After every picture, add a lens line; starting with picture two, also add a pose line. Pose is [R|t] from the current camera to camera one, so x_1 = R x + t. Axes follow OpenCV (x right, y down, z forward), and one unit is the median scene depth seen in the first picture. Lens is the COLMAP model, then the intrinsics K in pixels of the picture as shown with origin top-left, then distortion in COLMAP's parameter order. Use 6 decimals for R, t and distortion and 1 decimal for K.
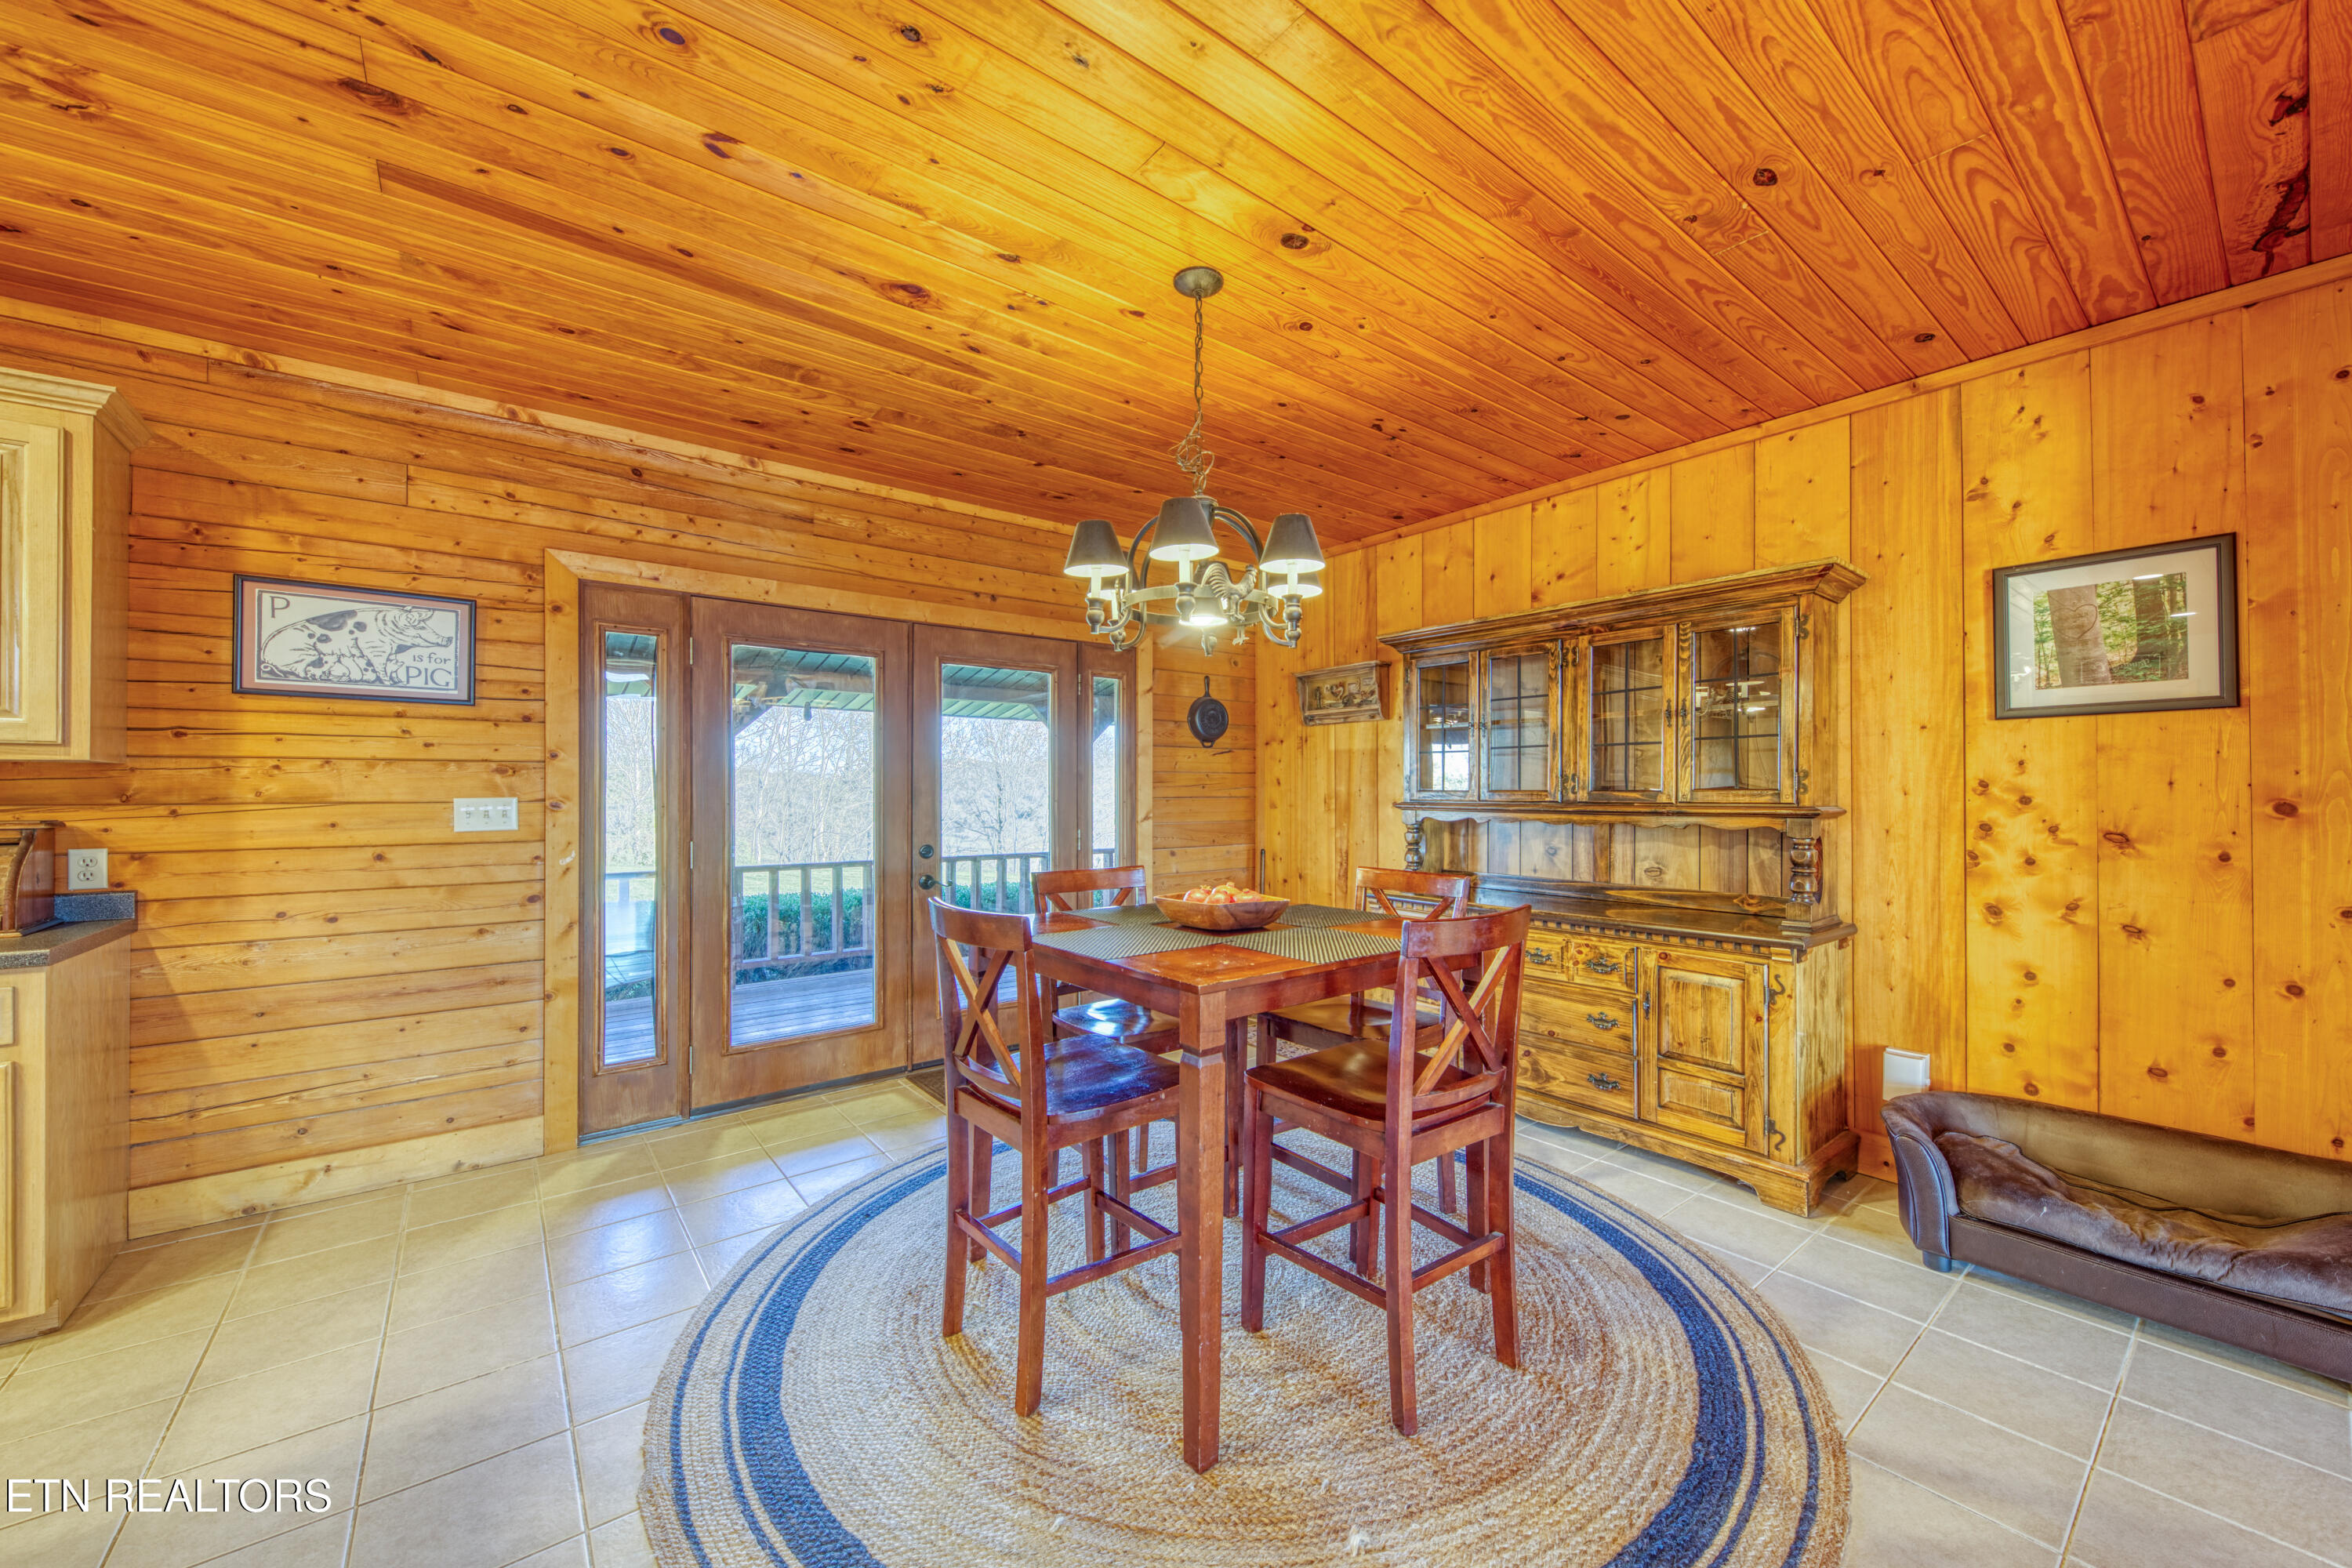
lens RADIAL K [[843.3, 0, 1166.0], [0, 843.3, 792.1], [0, 0, 1]] dist [-0.007599, -0.000170]
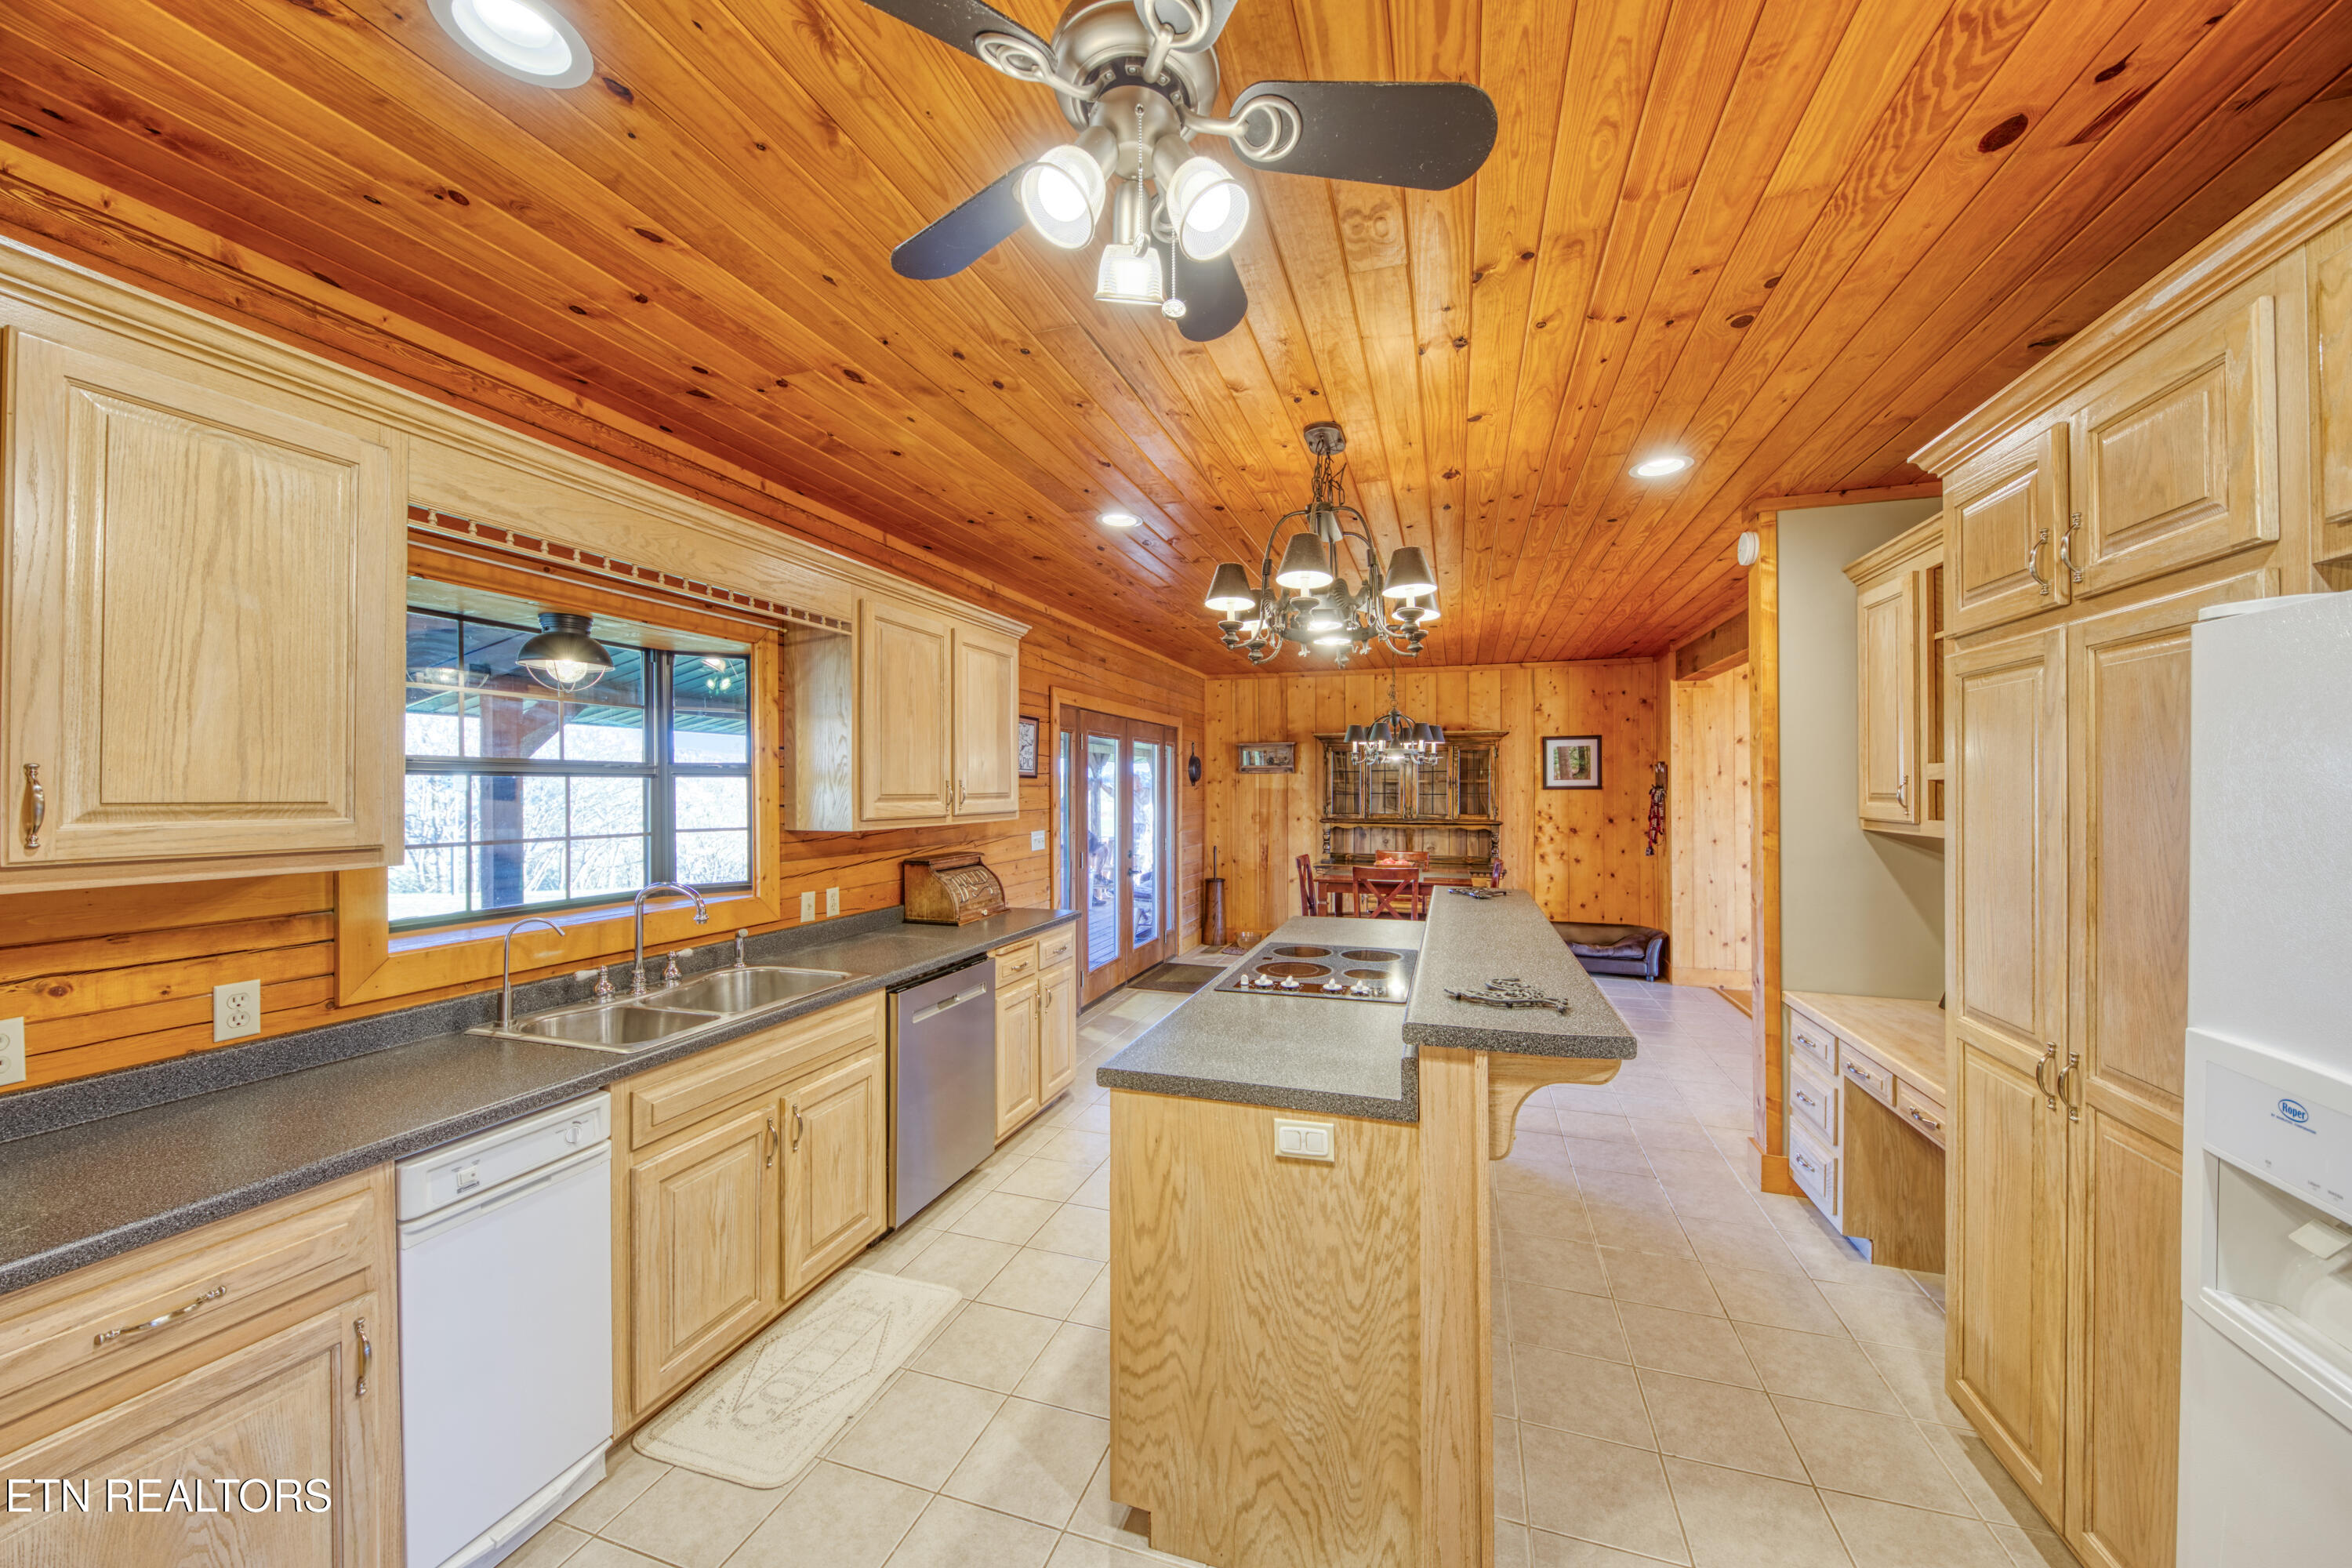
lens RADIAL K [[843.3, 0, 1189.1], [0, 843.3, 791.7], [0, 0, 1]] dist [-0.007599, -0.000170]
pose [[0.810338, -0.002389, 0.585957, -1.636088], [-0.004204, 0.999942, 0.009890, -0.101594], [-0.585947, -0.010478, 0.810281, -0.602759]]
